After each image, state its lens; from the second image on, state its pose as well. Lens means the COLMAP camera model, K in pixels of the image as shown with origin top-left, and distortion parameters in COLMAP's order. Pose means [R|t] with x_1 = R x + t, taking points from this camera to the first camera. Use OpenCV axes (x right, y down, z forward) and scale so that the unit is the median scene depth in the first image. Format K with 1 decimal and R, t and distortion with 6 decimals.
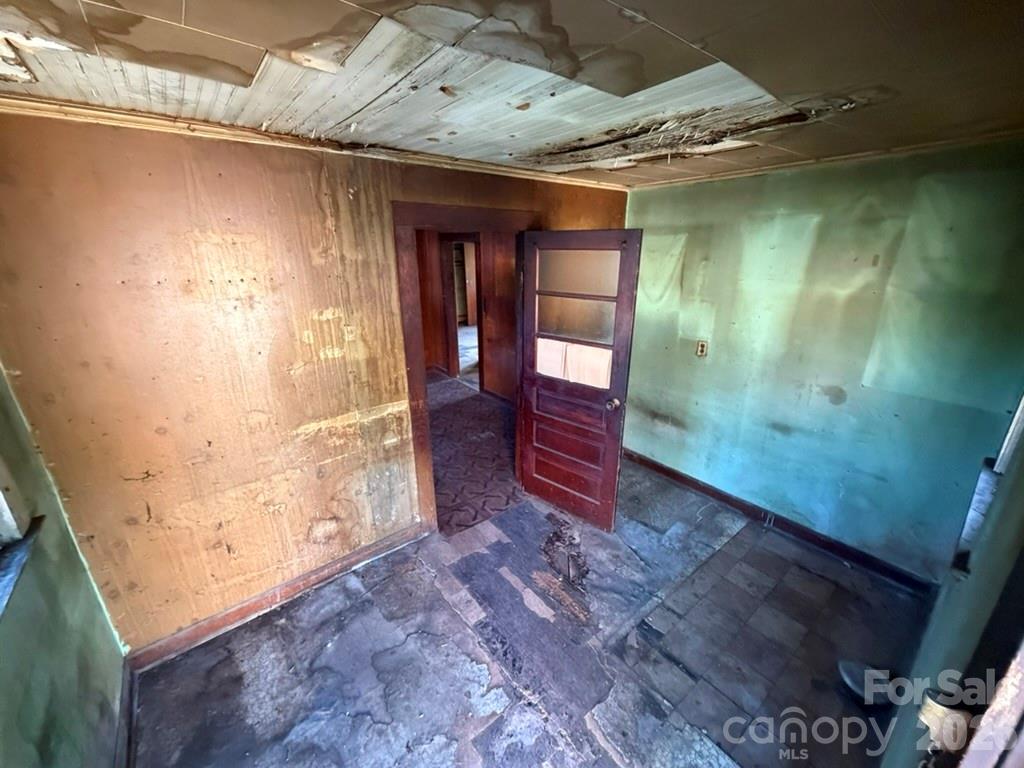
lens RADIAL K [[410.3, 0, 514.7], [0, 410.3, 385.6], [0, 0, 1]] dist [-0.001446, 0.000719]
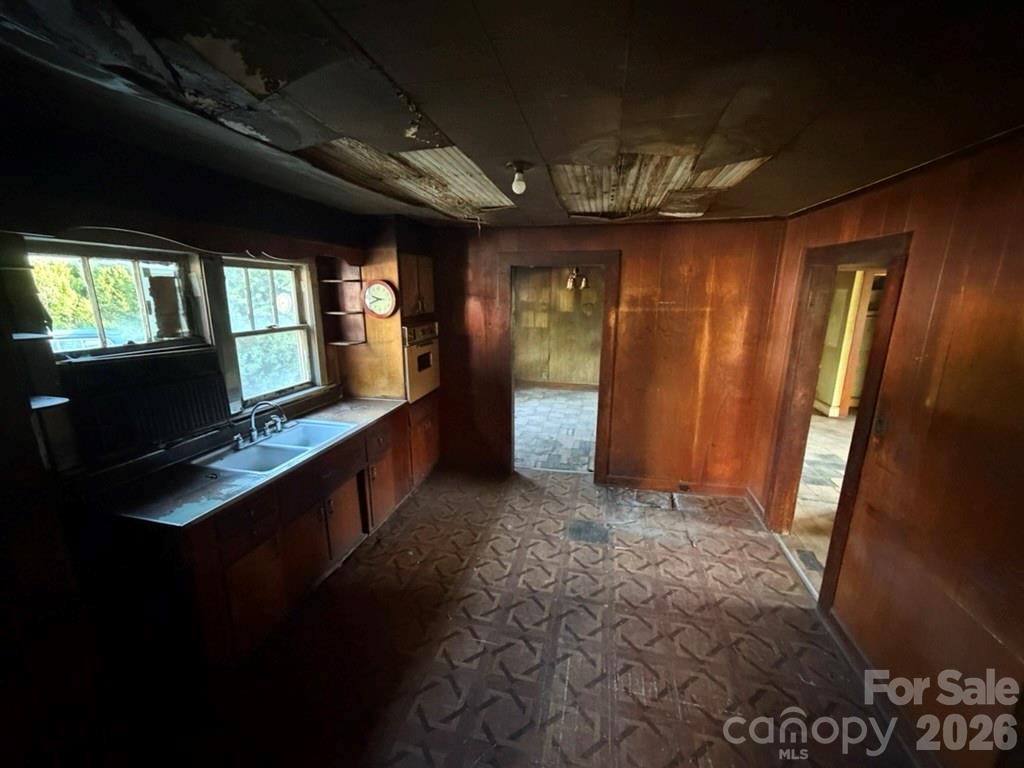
lens RADIAL K [[410.3, 0, 521.7], [0, 410.3, 379.4], [0, 0, 1]] dist [-0.001446, 0.000719]
pose [[0.643055, 0.185955, -0.742901, -0.020092], [-0.269482, 0.962974, 0.007777, -0.236828], [0.716840, 0.195197, 0.669357, 0.817851]]
